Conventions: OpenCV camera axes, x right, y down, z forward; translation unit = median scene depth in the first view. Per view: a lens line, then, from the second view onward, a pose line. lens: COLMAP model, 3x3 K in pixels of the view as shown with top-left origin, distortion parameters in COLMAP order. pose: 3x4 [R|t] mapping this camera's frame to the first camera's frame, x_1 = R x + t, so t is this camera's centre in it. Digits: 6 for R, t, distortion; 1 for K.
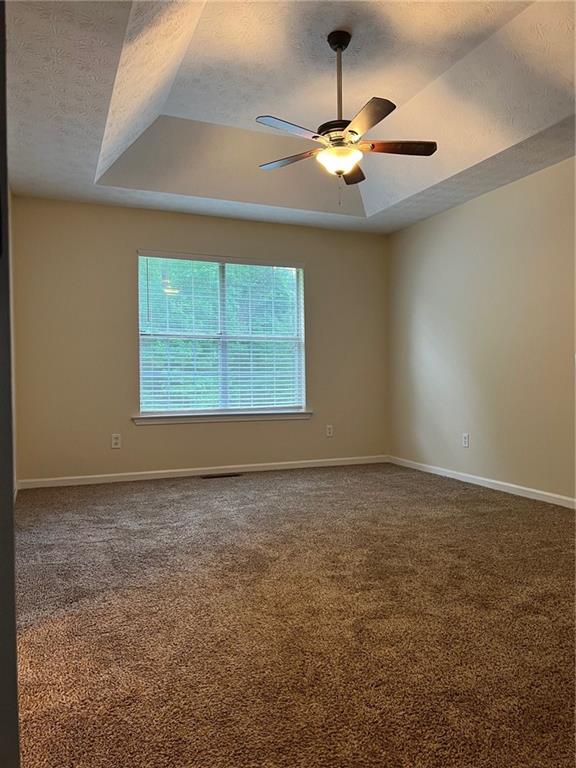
lens RADIAL K [[580.7, 0, 289.0], [0, 580.7, 382.3], [0, 0, 1]] dist [0.056168, -0.061641]
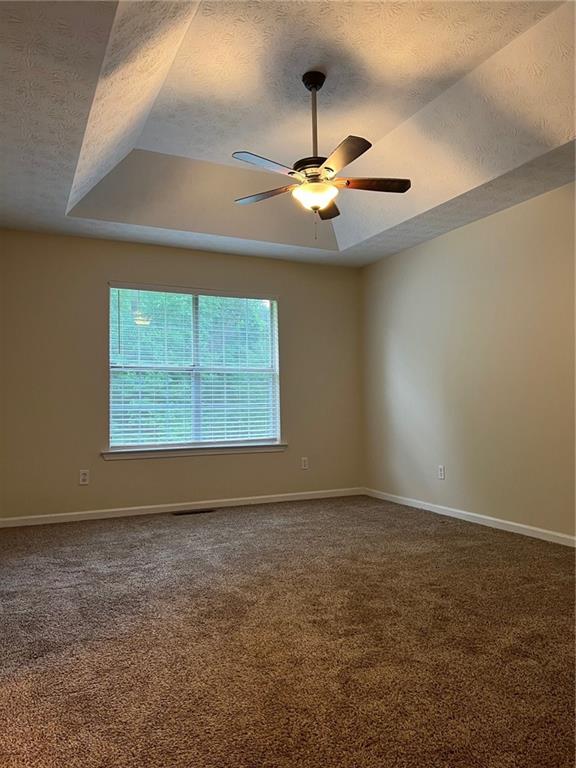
lens RADIAL K [[580.7, 0, 290.8], [0, 580.7, 380.4], [0, 0, 1]] dist [0.056168, -0.061641]
pose [[0.998582, -0.004222, 0.053066, -0.009873], [0.007052, 0.998556, -0.053260, -0.008968], [-0.052764, 0.053559, 0.997170, 0.016015]]
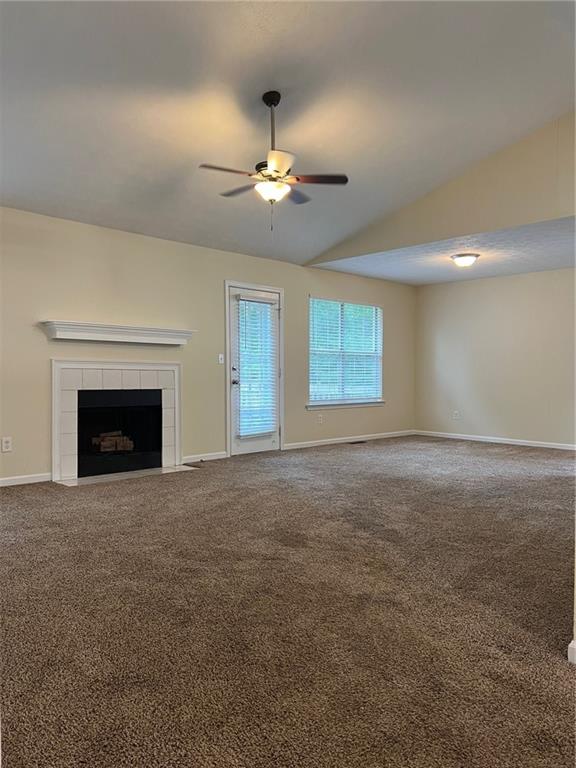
lens RADIAL K [[580.7, 0, 293.5], [0, 580.7, 387.4], [0, 0, 1]] dist [0.056168, -0.061641]
pose [[0.936608, -0.007087, 0.350307, -1.340184], [0.005096, 0.999965, 0.006606, 0.006258], [-0.350341, -0.004402, 0.936612, -0.639949]]
